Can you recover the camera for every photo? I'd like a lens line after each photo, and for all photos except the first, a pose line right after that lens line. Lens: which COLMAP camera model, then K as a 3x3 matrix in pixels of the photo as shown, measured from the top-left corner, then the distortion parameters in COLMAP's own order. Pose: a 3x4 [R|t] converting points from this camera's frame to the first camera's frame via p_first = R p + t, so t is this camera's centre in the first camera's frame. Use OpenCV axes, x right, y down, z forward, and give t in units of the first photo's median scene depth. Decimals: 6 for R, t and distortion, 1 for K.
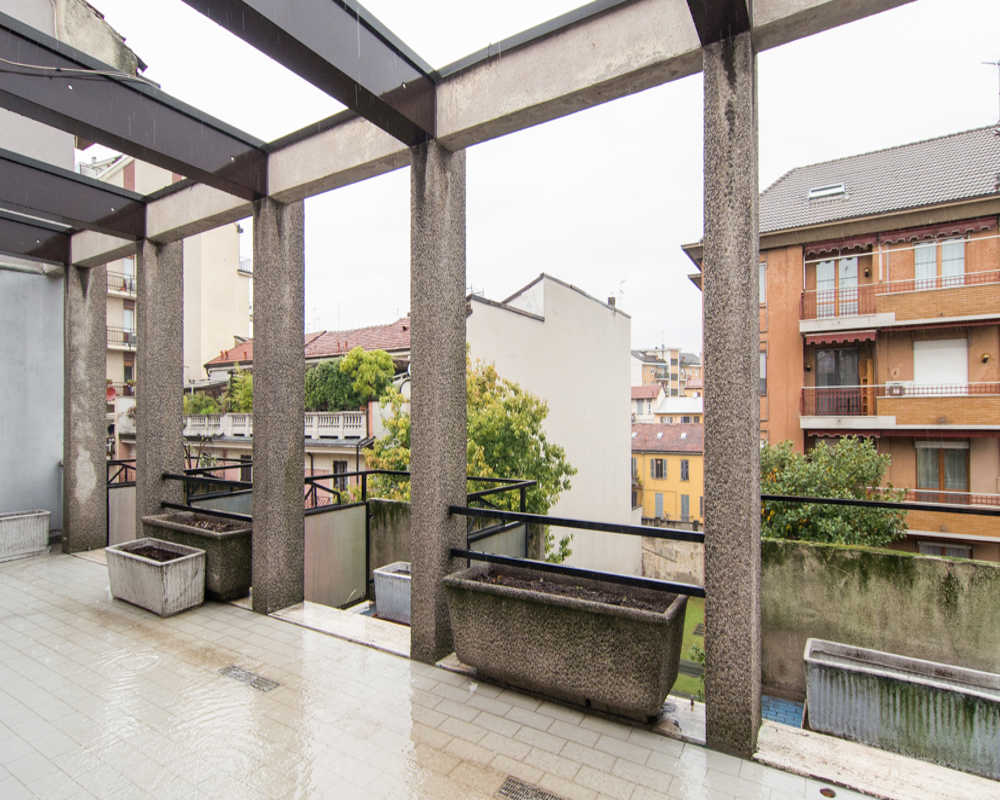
lens RADIAL K [[546.2, 0, 501.8], [0, 546.2, 417.1], [0, 0, 1]] dist [0.000150, -0.000109]
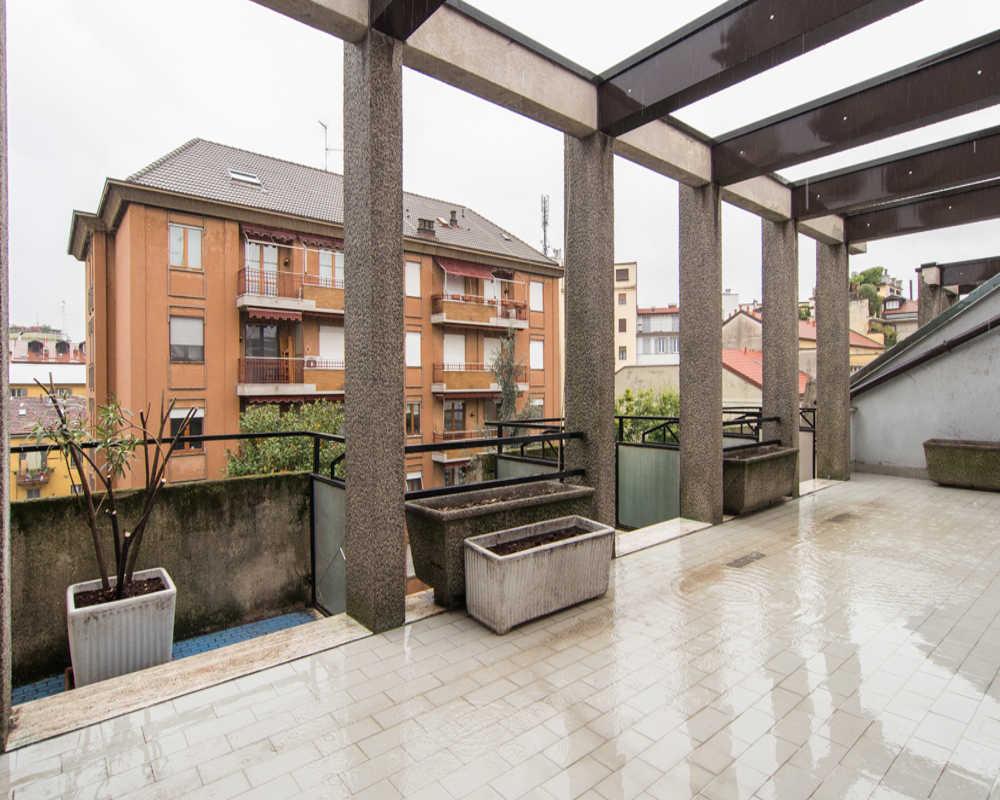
lens RADIAL K [[541.4, 0, 496.8], [0, 541.4, 386.2], [0, 0, 1]] dist [0.018035, 0.000129]
pose [[0.347272, 0.004252, 0.937755, -0.270357], [-0.002065, 0.999991, -0.003769, 0.006161], [-0.937762, -0.000628, 0.347277, 0.167885]]
